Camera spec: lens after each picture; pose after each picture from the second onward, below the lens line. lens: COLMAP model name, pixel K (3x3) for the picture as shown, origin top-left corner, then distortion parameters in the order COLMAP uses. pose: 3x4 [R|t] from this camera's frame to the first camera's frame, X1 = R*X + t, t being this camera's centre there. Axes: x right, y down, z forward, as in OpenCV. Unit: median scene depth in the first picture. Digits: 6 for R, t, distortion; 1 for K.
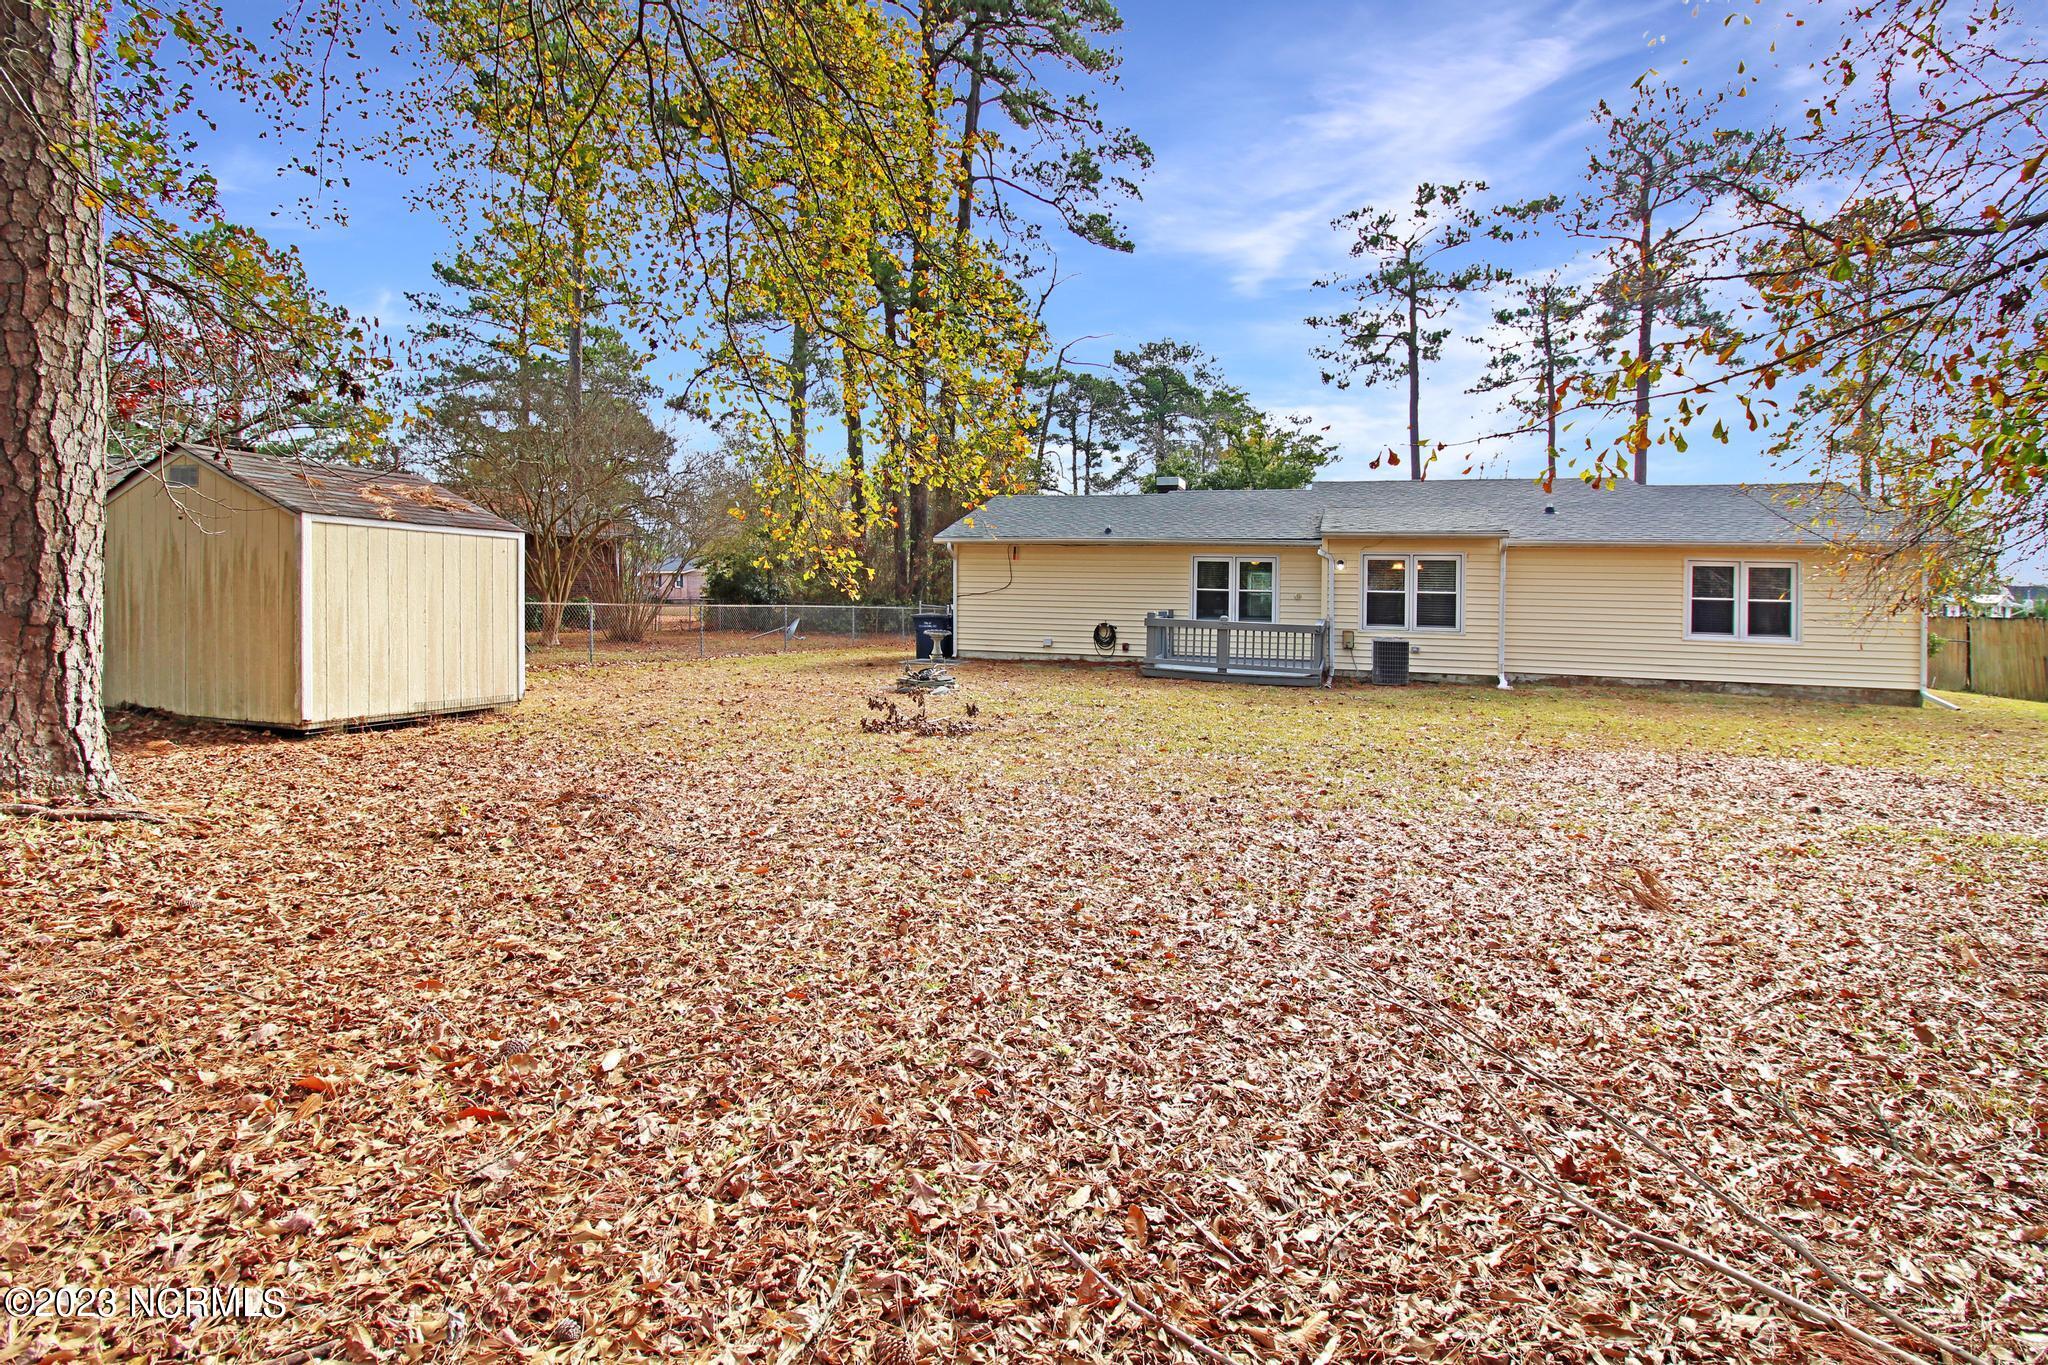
lens RADIAL K [[967.9, 0, 1035.6], [0, 967.9, 584.2], [0, 0, 1]] dist [-0.003512, -0.009354]
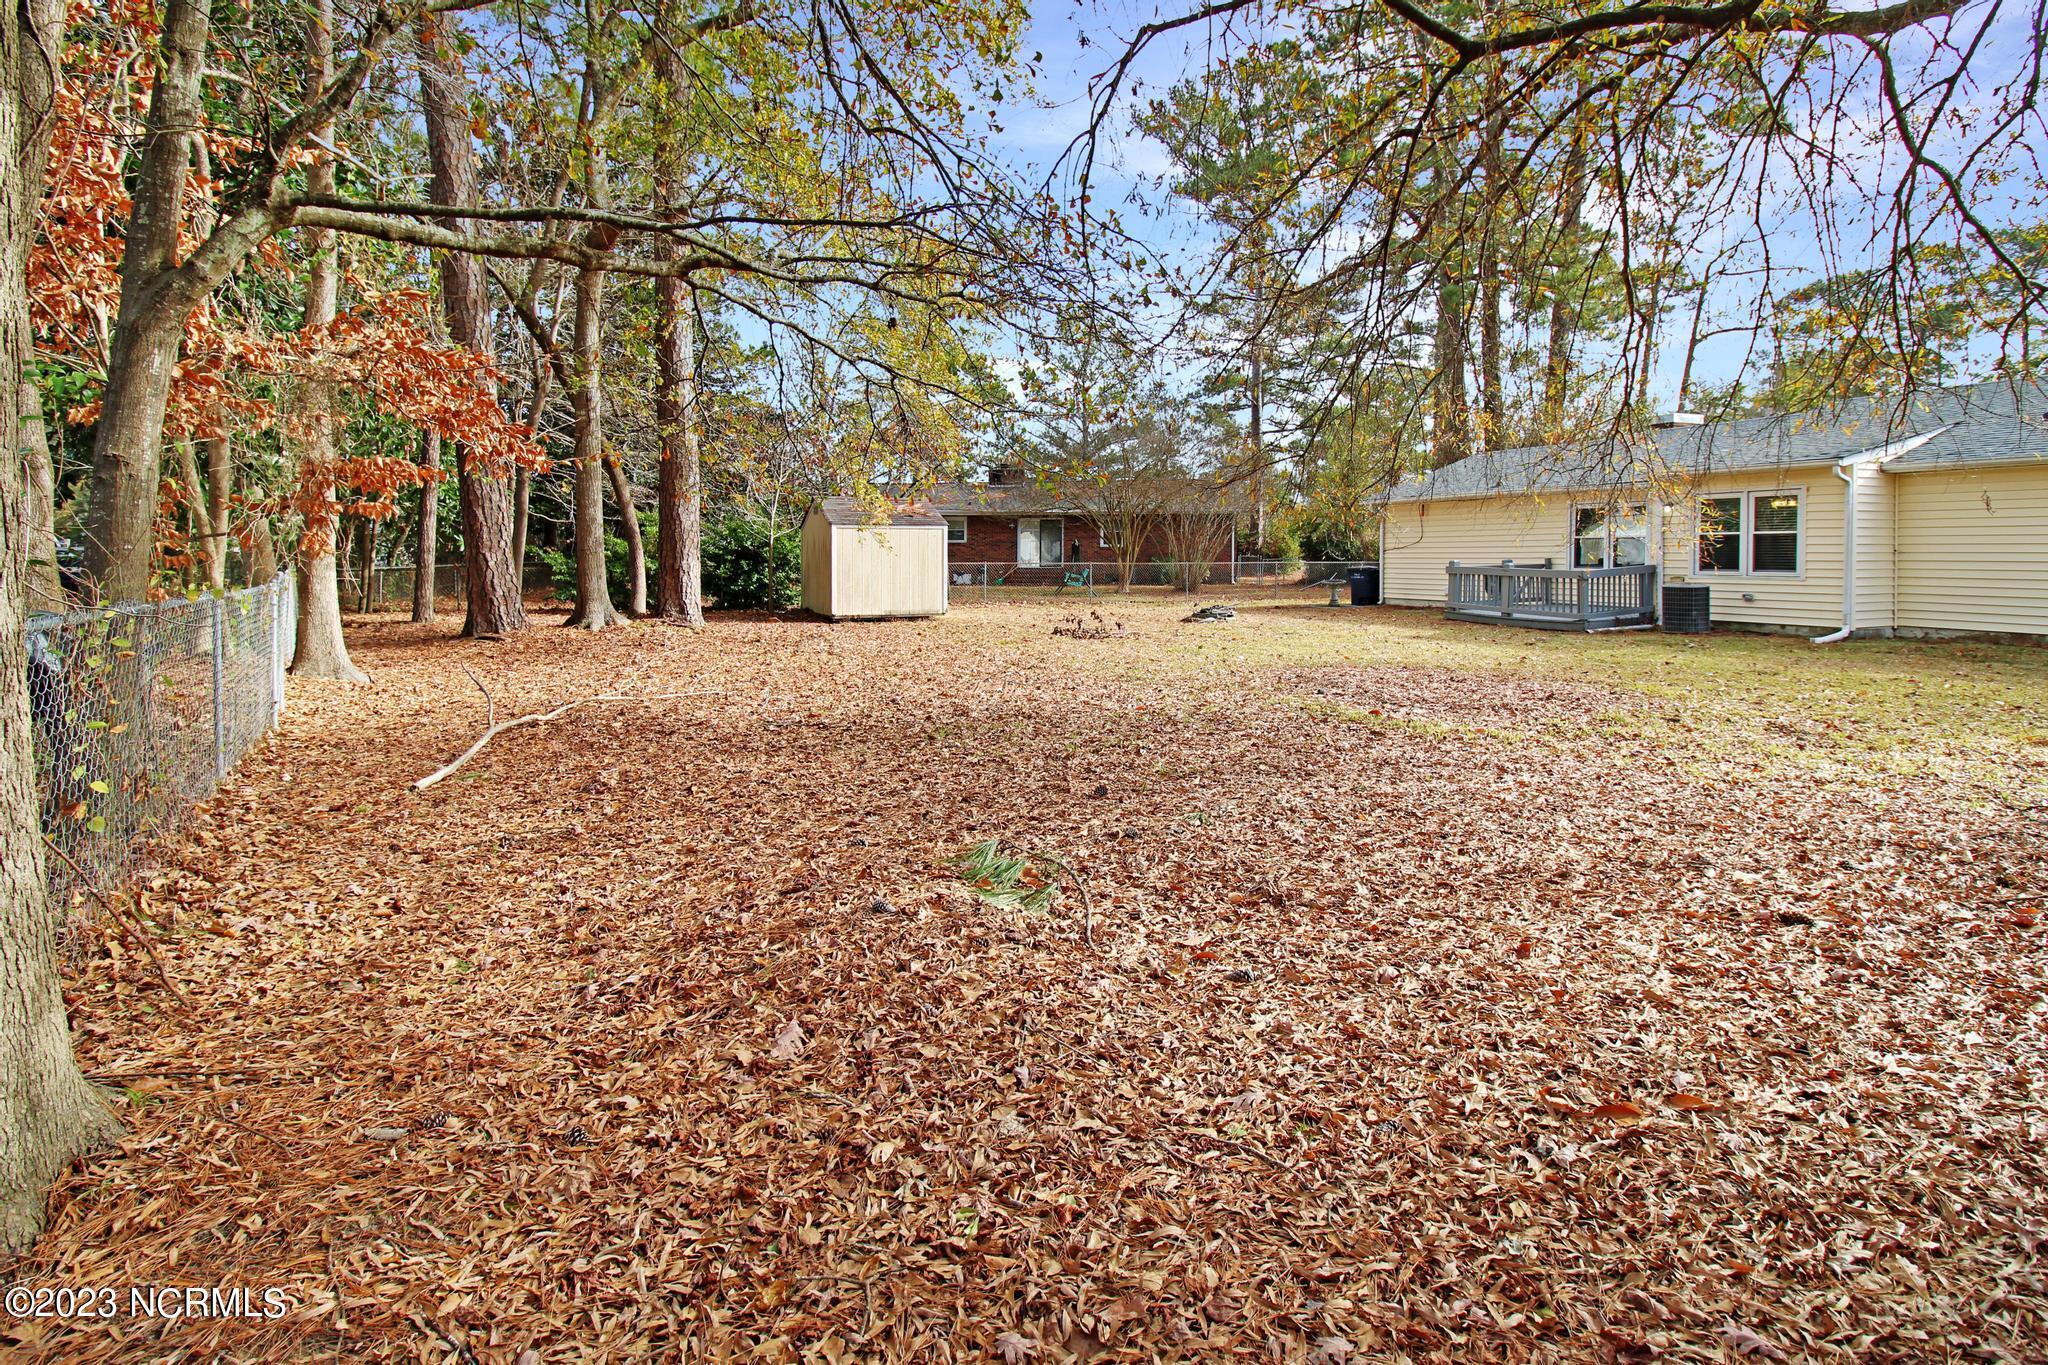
lens RADIAL K [[967.9, 0, 1035.6], [0, 967.9, 584.2], [0, 0, 1]] dist [-0.003512, -0.009354]
pose [[0.665159, -0.003180, -0.746695, 0.642048], [0.031697, 0.999210, 0.023981, 0.014042], [0.746029, -0.039619, 0.664734, -0.089789]]
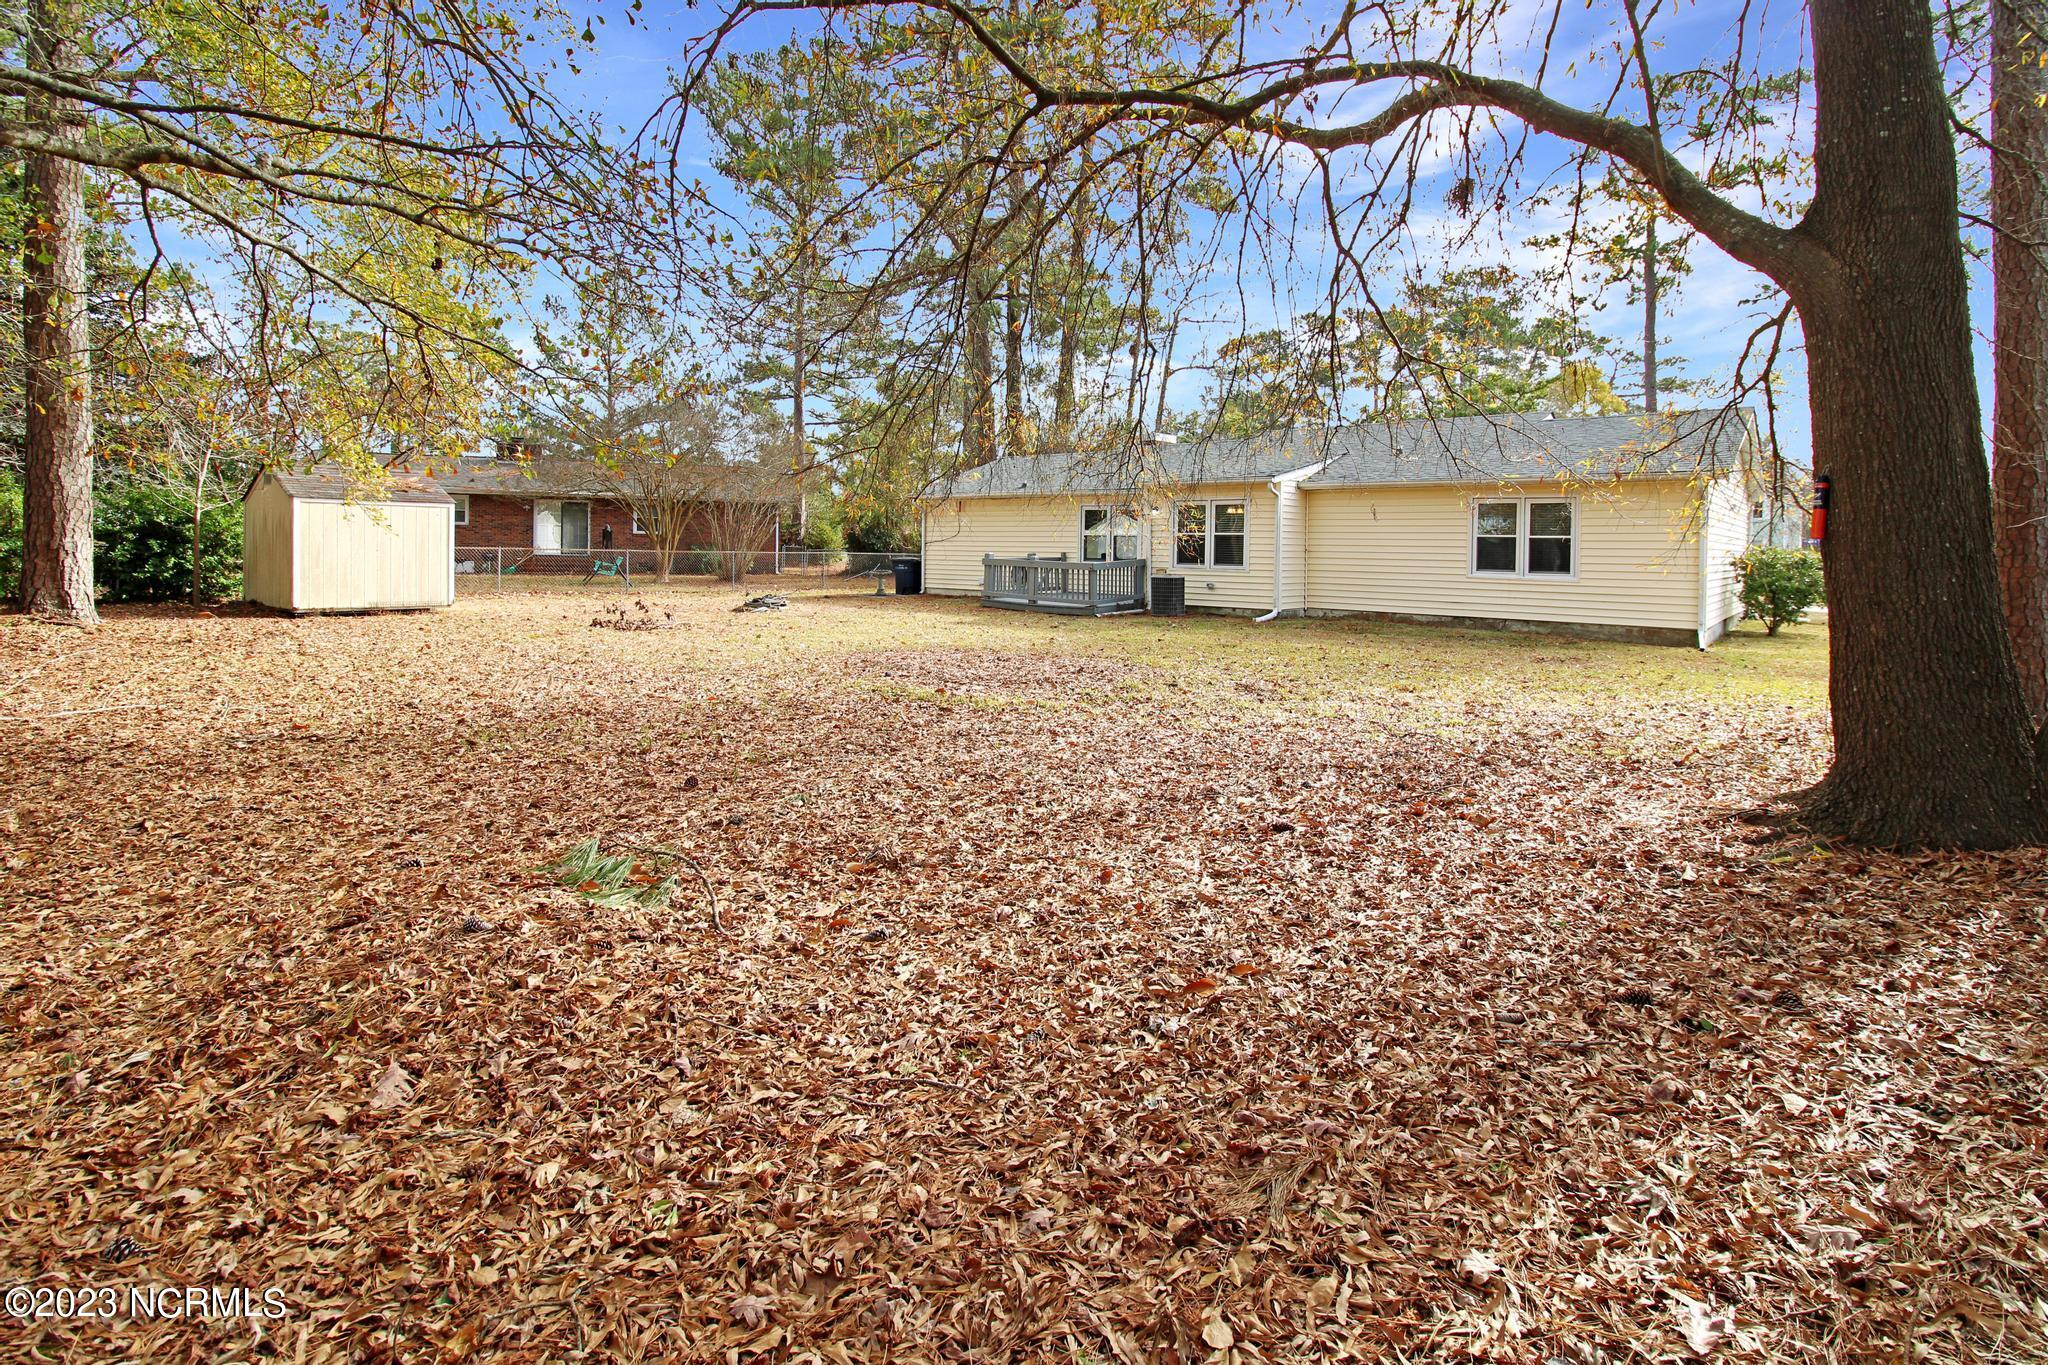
lens RADIAL K [[967.4, 0, 1022.2], [0, 967.4, 579.6], [0, 0, 1]] dist [-0.000372, -0.010118]
pose [[0.926958, 0.002300, -0.375158, 0.629200], [0.013050, 0.999178, 0.038370, 0.016007], [0.374938, -0.040463, 0.926166, -0.107984]]
